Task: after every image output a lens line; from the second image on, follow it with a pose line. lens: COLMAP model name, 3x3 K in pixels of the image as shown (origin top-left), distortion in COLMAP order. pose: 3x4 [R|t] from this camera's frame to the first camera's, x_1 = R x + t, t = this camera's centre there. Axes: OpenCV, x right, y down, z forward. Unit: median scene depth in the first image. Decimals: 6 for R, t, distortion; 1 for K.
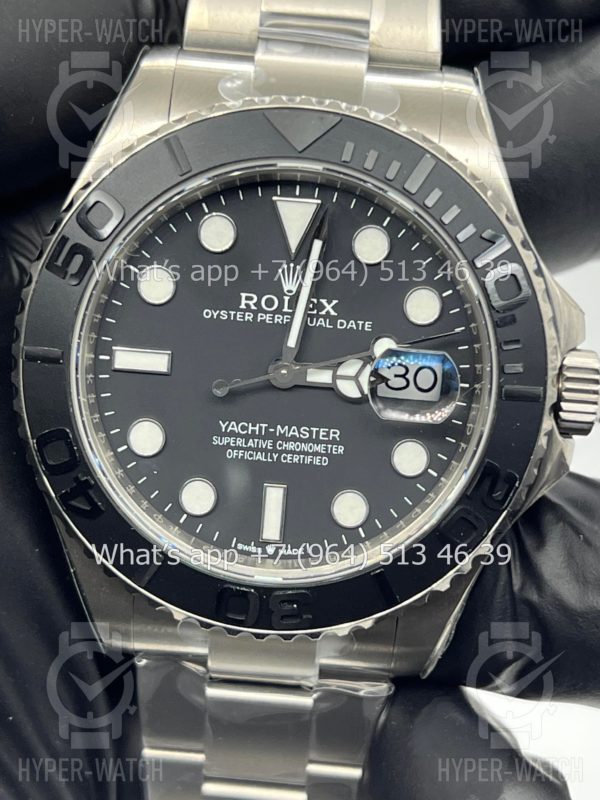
lens RADIAL K [[2021.5, 0, 303.5], [0, 2021.5, 397.7], [0, 0, 1]] dist [0.167425, 0.000000]
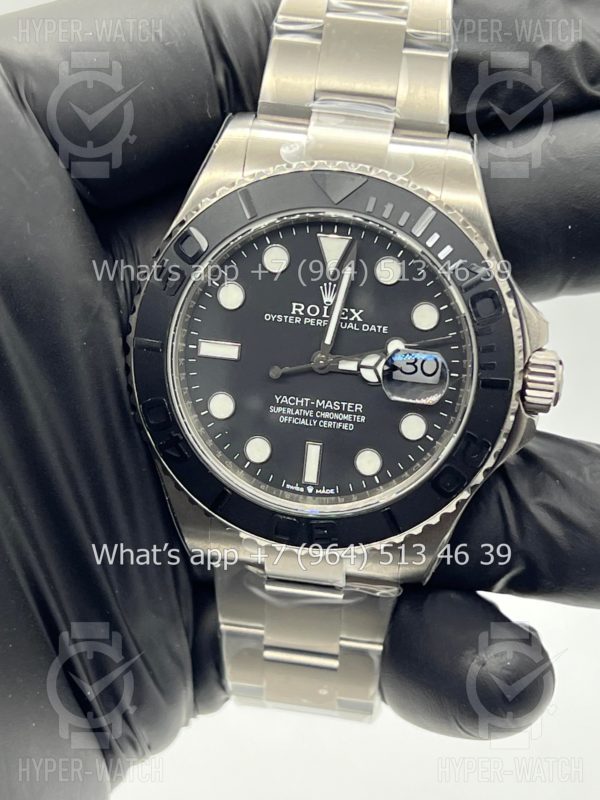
lens RADIAL K [[2021.5, 0, 296.3], [0, 2021.5, 395.9], [0, 0, 1]] dist [0.167425, 0.000000]
pose [[0.996507, 0.031238, -0.077452, 0.078982], [-0.025275, 0.996725, 0.076815, -0.093638], [0.079598, -0.074589, 0.994033, -0.359196]]
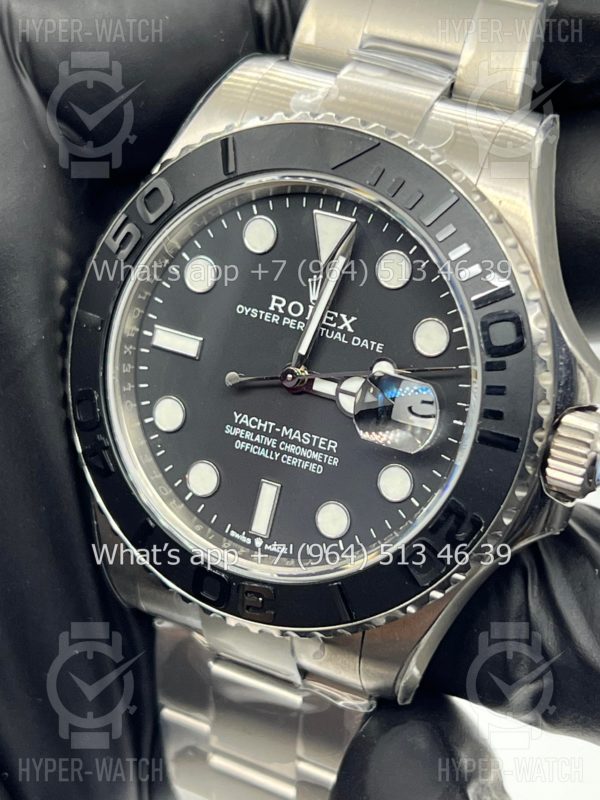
lens RADIAL K [[2021.5, 0, 298.9], [0, 2021.5, 409.1], [0, 0, 1]] dist [0.167425, 0.000000]
pose [[0.915214, 0.188135, -0.356355, 0.363424], [-0.190974, 0.981208, 0.027549, -0.025276], [0.354841, 0.042841, 0.933945, 0.032314]]
